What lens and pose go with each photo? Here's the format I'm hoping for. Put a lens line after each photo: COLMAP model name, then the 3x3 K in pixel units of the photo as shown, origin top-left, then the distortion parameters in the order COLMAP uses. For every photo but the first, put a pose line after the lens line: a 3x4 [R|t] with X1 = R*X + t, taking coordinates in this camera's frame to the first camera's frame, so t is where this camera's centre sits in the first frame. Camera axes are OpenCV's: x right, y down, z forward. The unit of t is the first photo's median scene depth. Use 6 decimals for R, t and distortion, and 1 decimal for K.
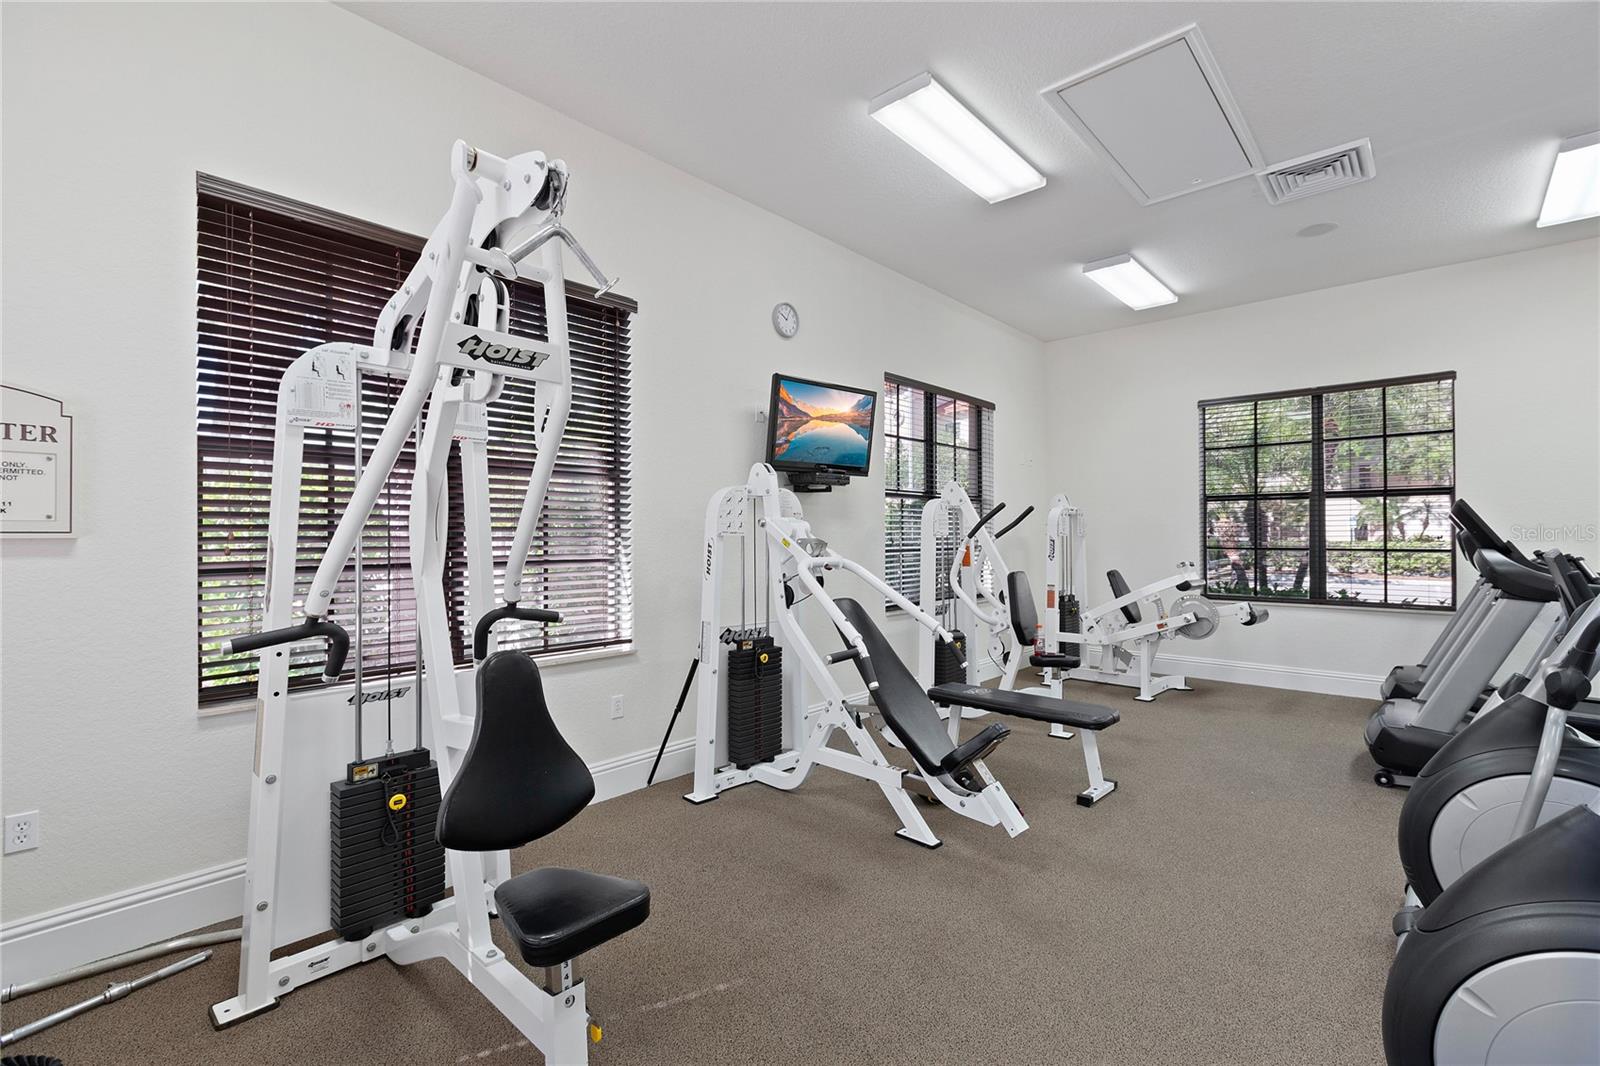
lens RADIAL K [[710.1, 0, 812.3], [0, 710.1, 531.6], [0, 0, 1]] dist [0.003472, -0.001859]
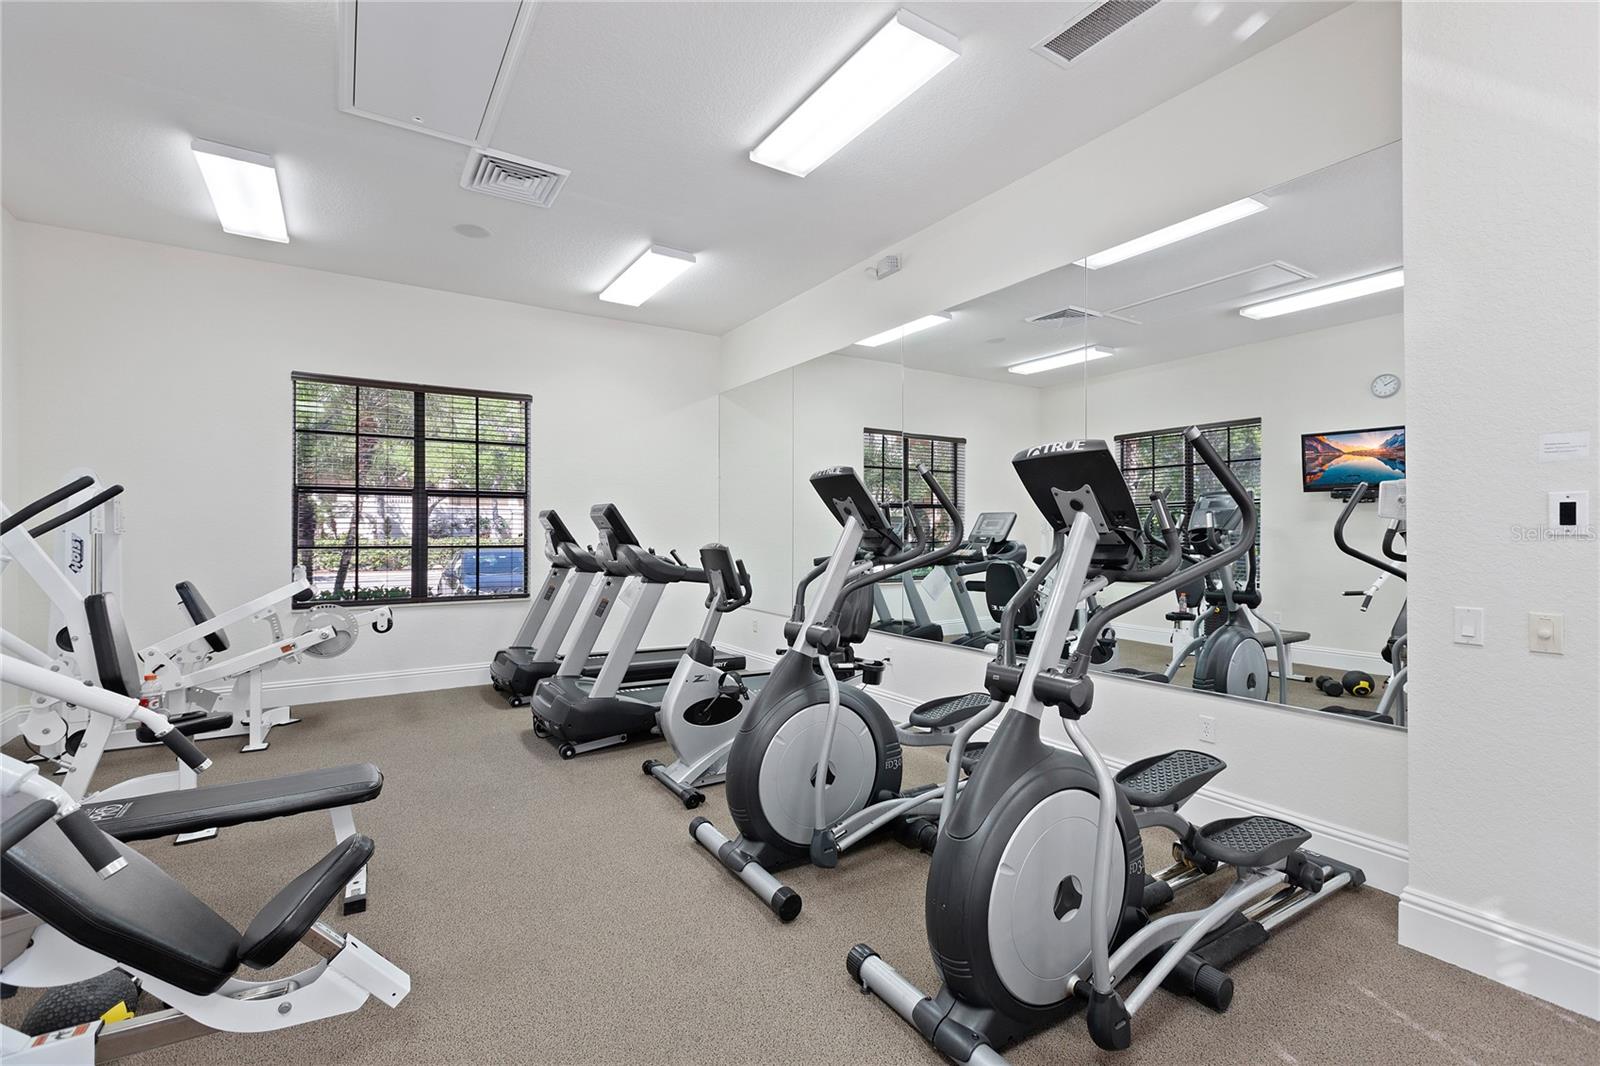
lens RADIAL K [[710.1, 0, 806.5], [0, 710.1, 532.5], [0, 0, 1]] dist [0.003472, -0.001859]
pose [[0.263053, 0.002754, 0.964777, -0.120508], [-0.007534, 0.999971, -0.000801, 0.000848], [-0.964752, -0.007058, 0.263067, 0.240302]]
